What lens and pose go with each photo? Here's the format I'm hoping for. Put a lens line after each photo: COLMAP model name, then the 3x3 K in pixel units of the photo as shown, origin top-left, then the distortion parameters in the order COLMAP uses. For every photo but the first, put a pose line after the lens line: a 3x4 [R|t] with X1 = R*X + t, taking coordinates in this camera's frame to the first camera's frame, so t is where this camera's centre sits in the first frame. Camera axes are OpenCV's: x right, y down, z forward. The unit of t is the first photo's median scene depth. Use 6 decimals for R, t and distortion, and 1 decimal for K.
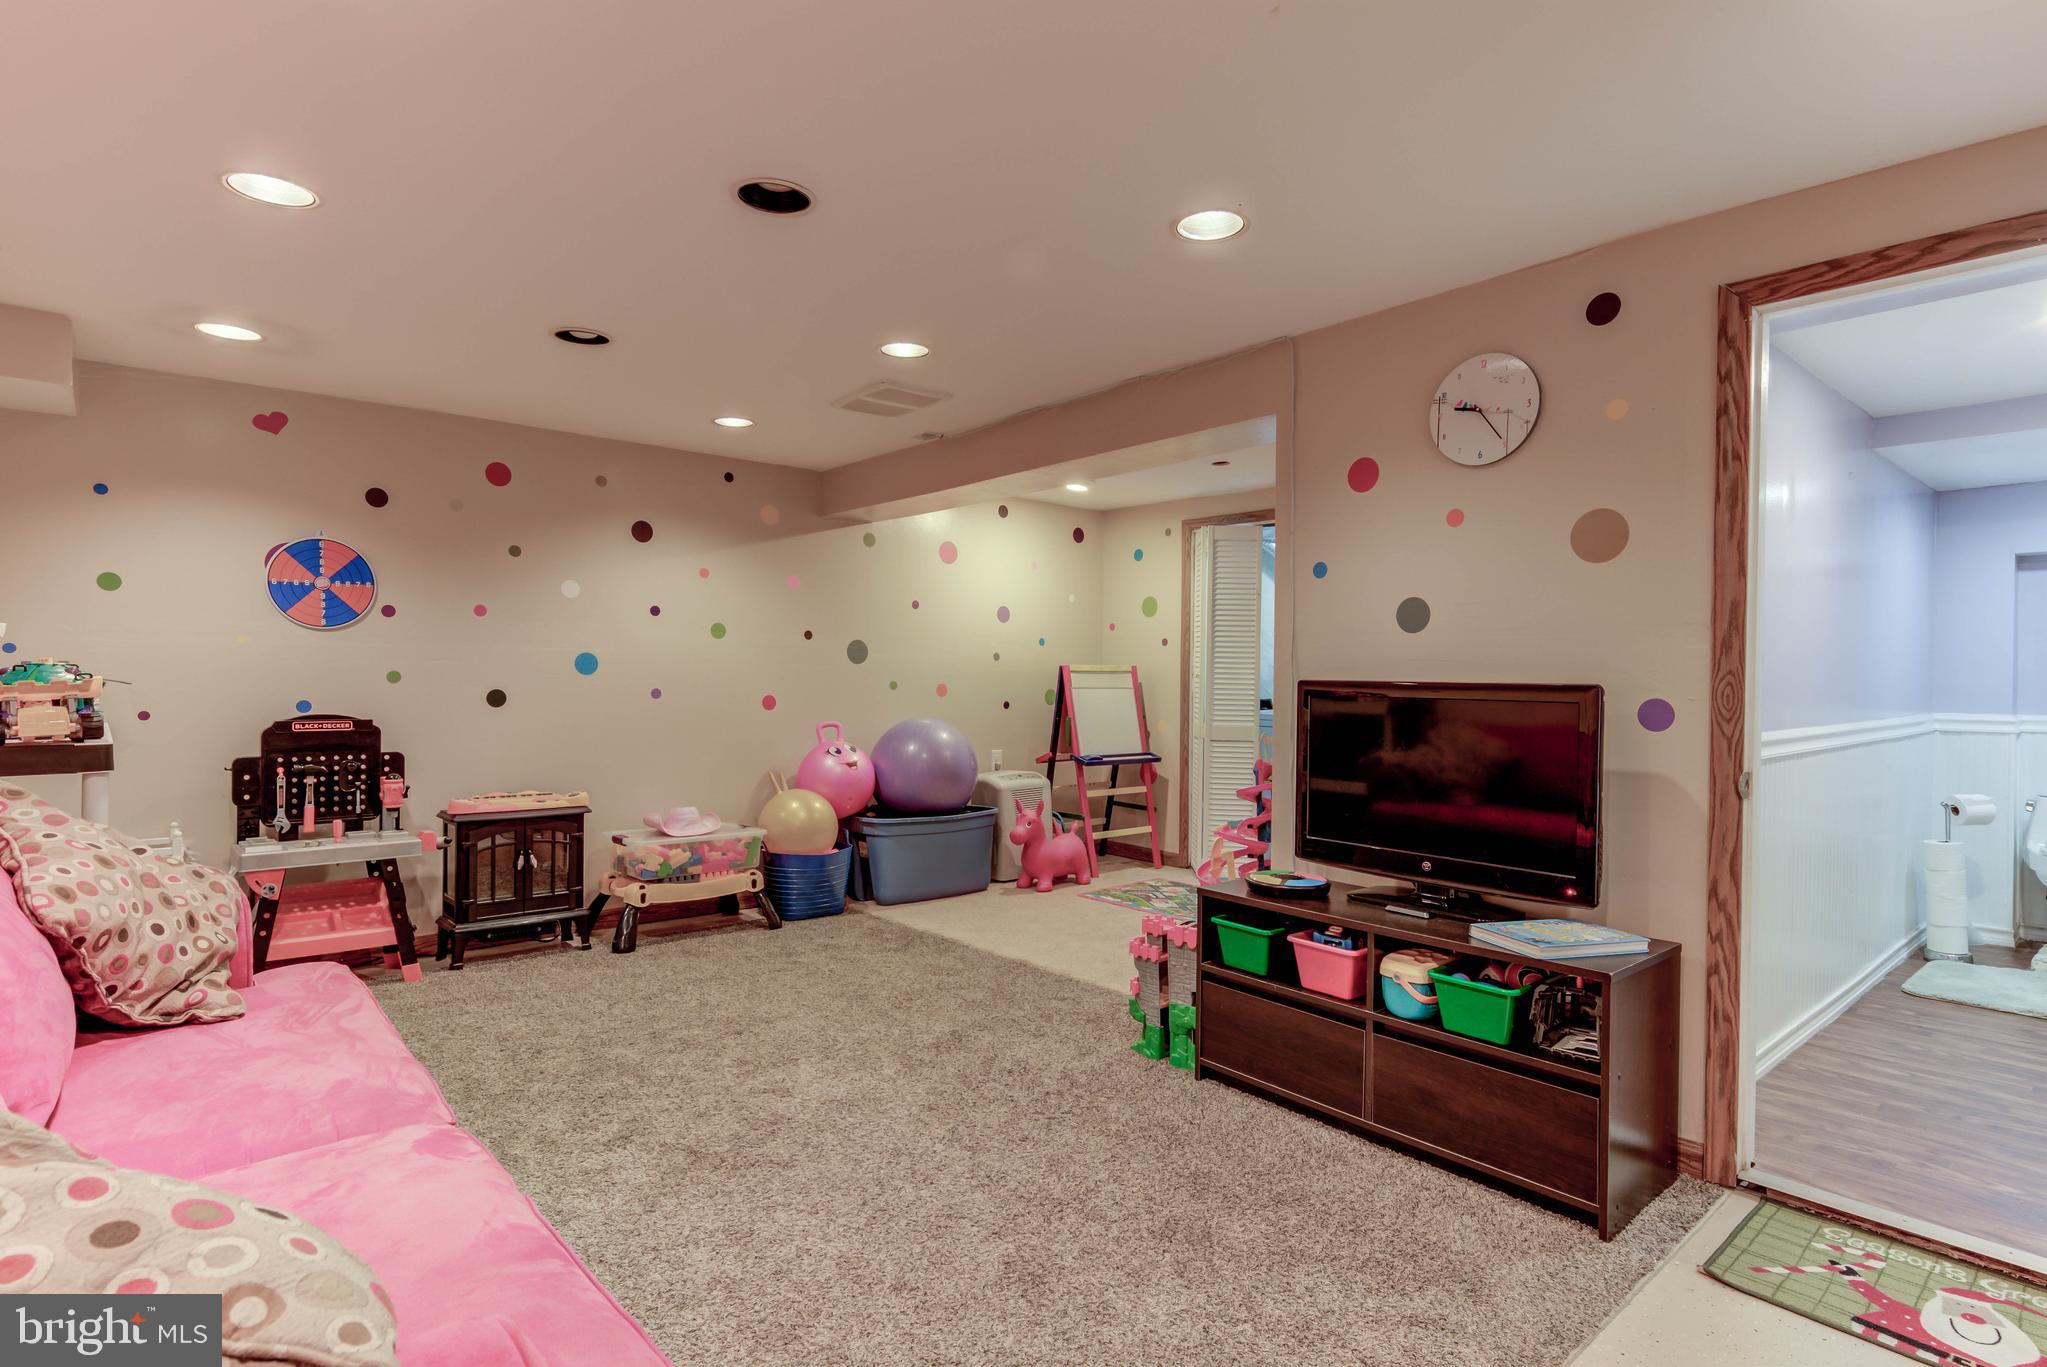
lens RADIAL K [[1032.5, 0, 1026.6], [0, 1032.5, 684.8], [0, 0, 1]] dist [0.030966, -0.011333]
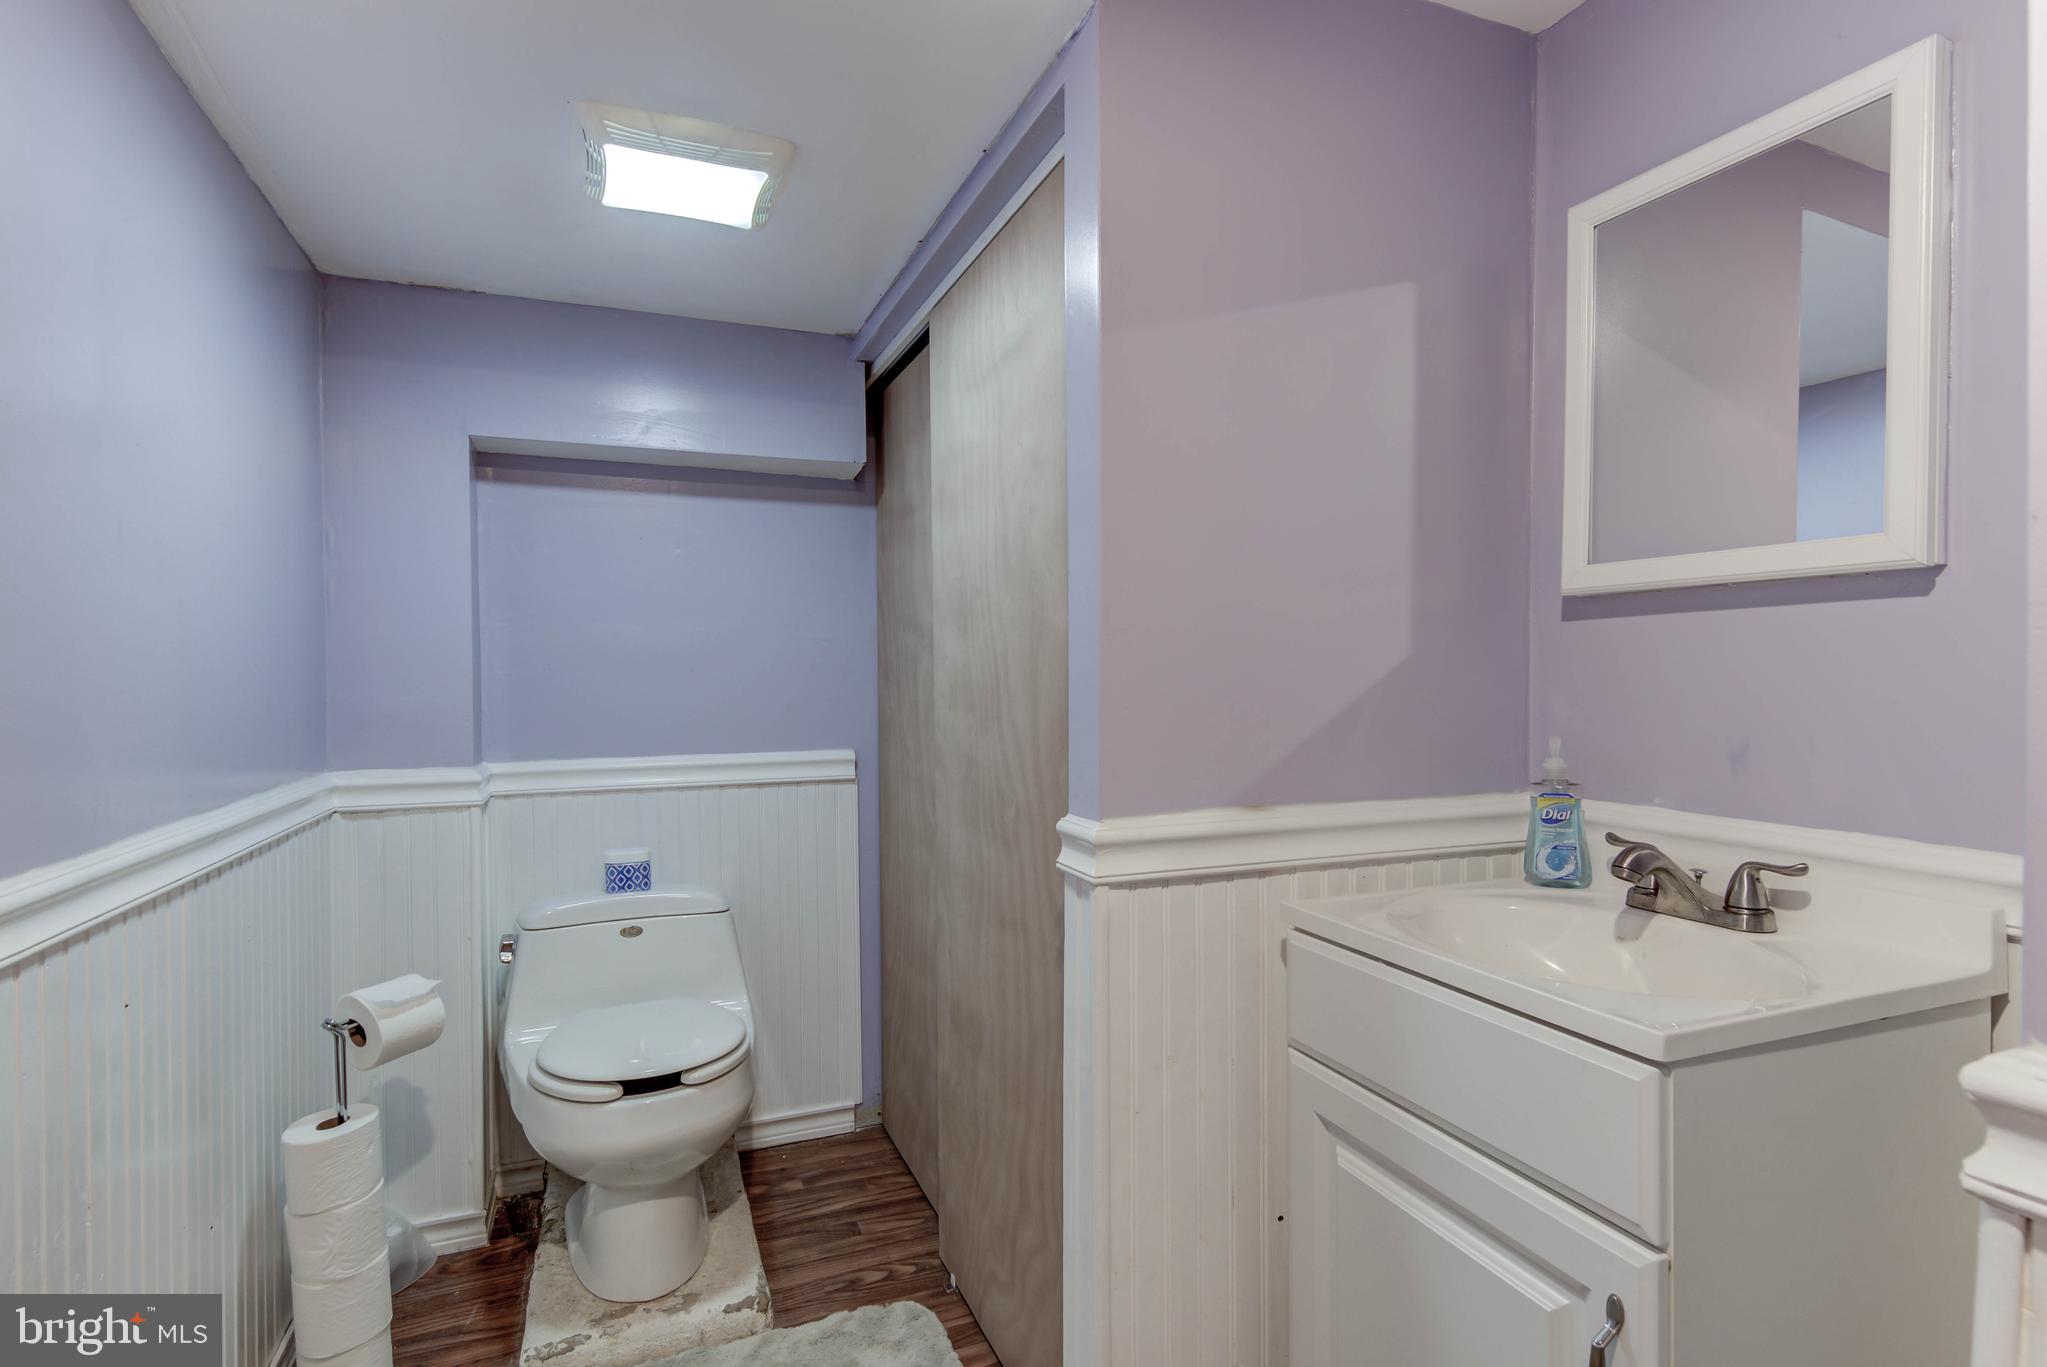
lens RADIAL K [[1032.5, 0, 1029.5], [0, 1032.5, 691.9], [0, 0, 1]] dist [0.030966, -0.011333]
pose [[0.324490, -0.011572, 0.945818, 0.559840], [0.020419, 0.999778, 0.005227, -0.003859], [-0.945669, 0.017617, 0.324654, 0.593624]]
